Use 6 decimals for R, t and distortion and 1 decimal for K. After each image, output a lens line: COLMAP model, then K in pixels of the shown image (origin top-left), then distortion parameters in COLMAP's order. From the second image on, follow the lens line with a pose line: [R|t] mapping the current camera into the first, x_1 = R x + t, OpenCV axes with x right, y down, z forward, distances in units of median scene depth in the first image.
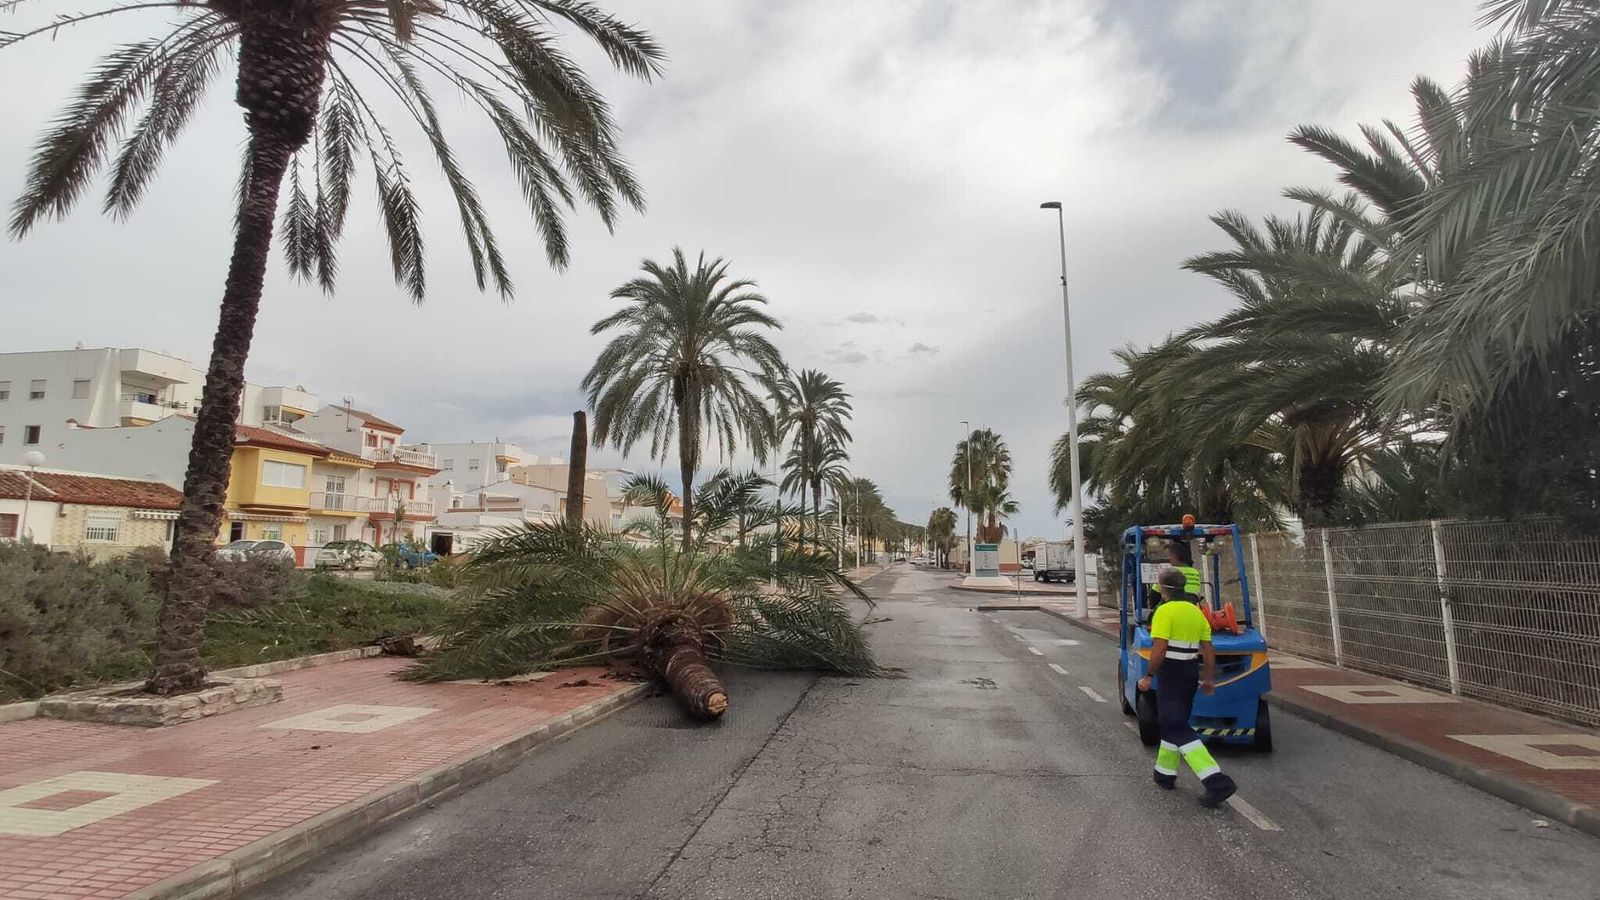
lens RADIAL K [[767.7, 0, 801.9], [0, 767.7, 447.7], [0, 0, 1]] dist [-0.004549, -0.000691]
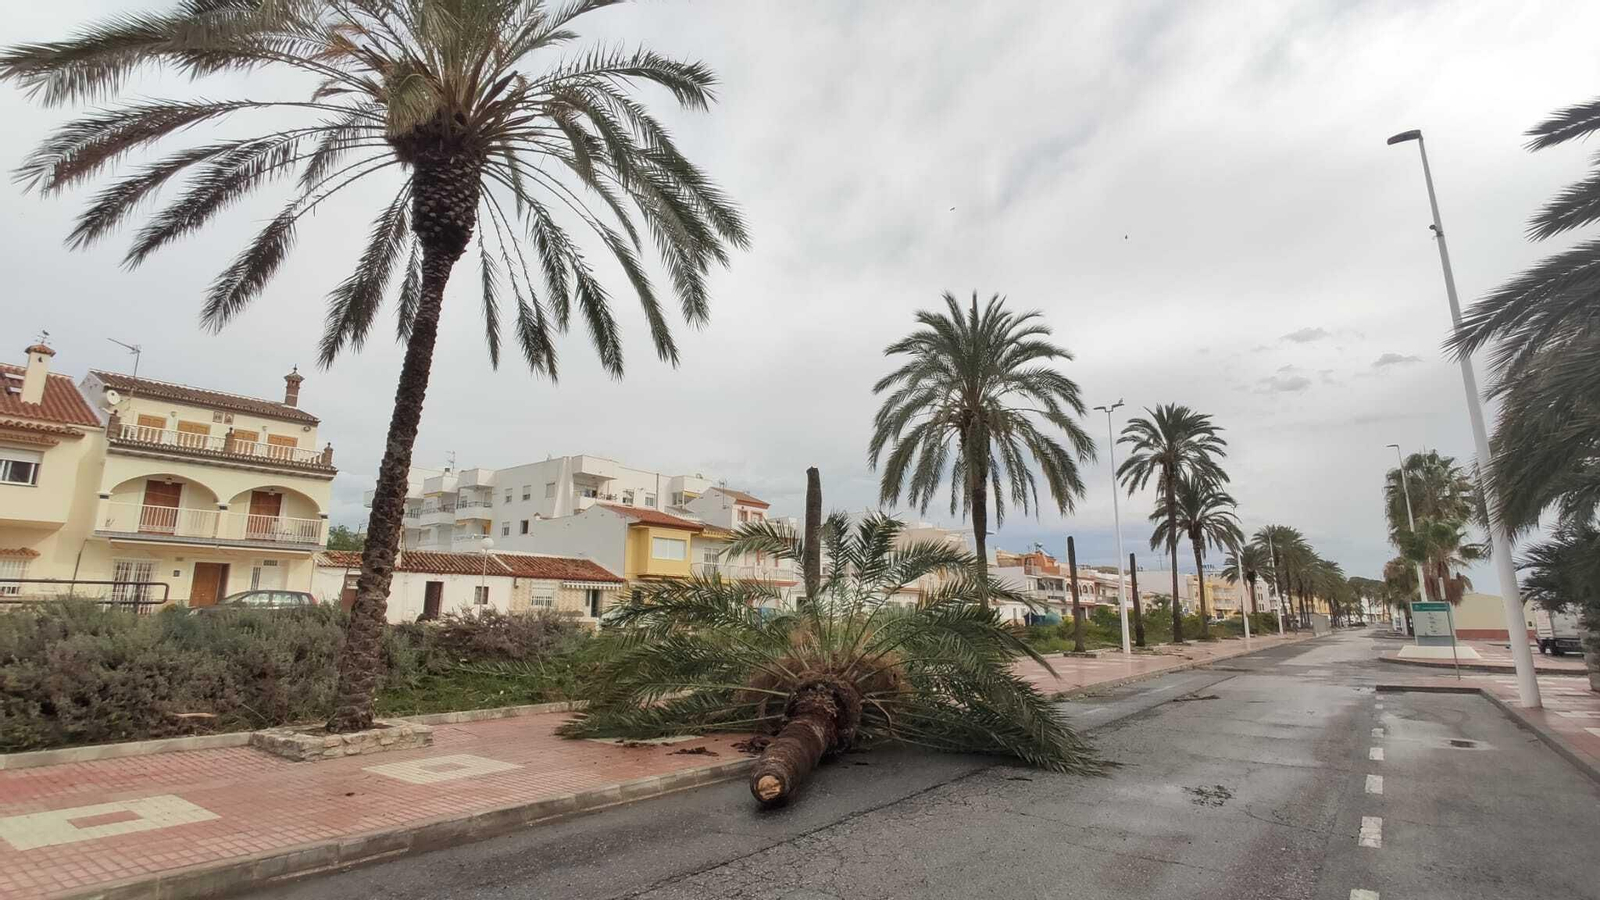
lens RADIAL K [[767.7, 0, 801.8], [0, 767.7, 452.9], [0, 0, 1]] dist [-0.004549, -0.000691]
pose [[0.882989, -0.099466, -0.458734, 0.093129], [0.065241, 0.993811, -0.089908, 0.012704], [0.464838, 0.049460, 0.884013, 0.070407]]
